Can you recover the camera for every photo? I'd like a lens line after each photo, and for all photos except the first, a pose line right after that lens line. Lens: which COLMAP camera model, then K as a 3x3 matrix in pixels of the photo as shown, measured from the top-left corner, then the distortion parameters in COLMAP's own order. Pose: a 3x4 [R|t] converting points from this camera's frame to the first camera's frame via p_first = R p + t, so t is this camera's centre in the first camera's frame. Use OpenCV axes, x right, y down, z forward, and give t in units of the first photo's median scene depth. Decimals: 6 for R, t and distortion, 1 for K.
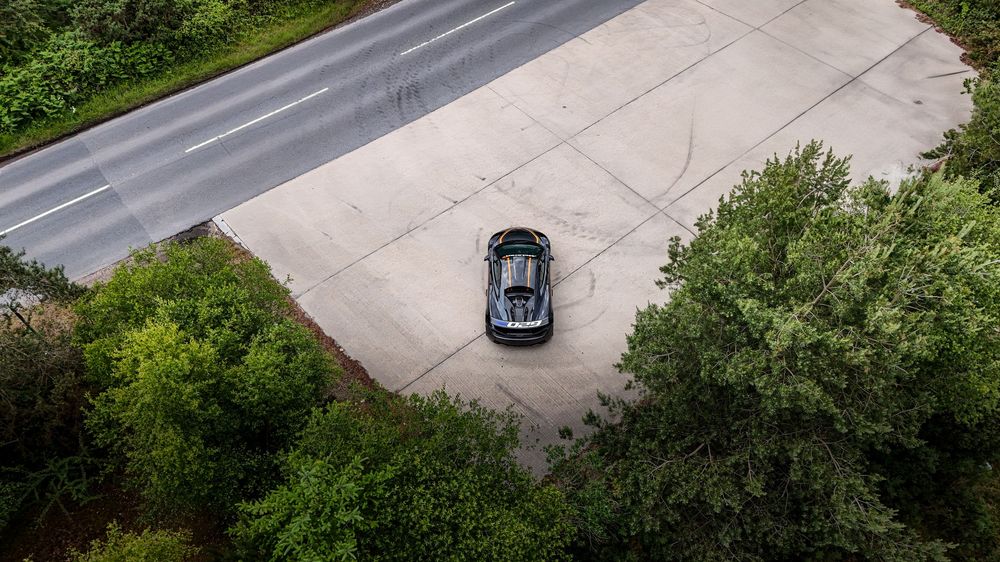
lens RADIAL K [[735.1, 0, 499.7], [0, 735.1, 279.7], [0, 0, 1]] dist [0.057923, -0.010072]
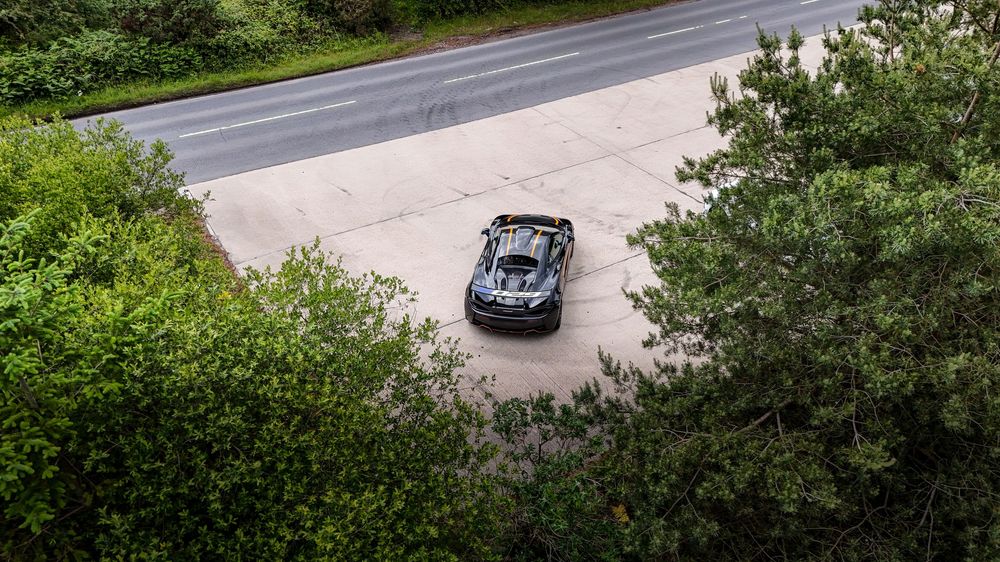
lens RADIAL K [[735.1, 0, 499.8], [0, 735.1, 280.6], [0, 0, 1]] dist [0.057923, -0.010072]
pose [[0.987383, 0.090961, -0.129621, 0.087031], [-0.123240, 0.955414, -0.268321, 0.192257], [0.099435, 0.280910, 0.954569, 0.261192]]
